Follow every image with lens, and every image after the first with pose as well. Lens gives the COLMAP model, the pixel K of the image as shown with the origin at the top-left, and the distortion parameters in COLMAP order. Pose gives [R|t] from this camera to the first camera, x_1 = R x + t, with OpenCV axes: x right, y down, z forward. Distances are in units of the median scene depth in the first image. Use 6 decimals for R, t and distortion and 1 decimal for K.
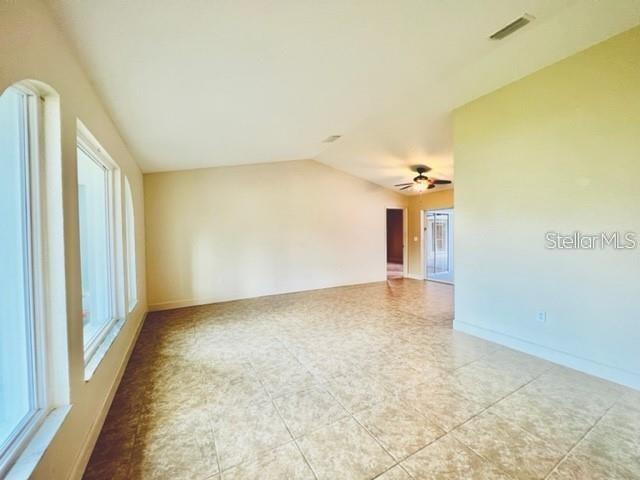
lens RADIAL K [[256.4, 0, 320.2], [0, 256.4, 238.6], [0, 0, 1]] dist [0.000993, 0.000299]
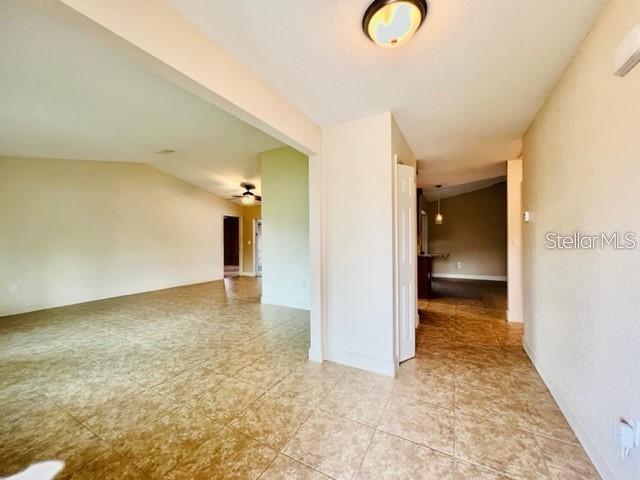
lens RADIAL K [[256.4, 0, 316.5], [0, 256.4, 240.5], [0, 0, 1]] dist [0.000993, 0.000299]
pose [[0.851599, 0.005755, 0.524162, 0.032136], [0.004006, 0.999839, -0.017486, 0.029084], [-0.524178, 0.016990, 0.851439, -0.391219]]
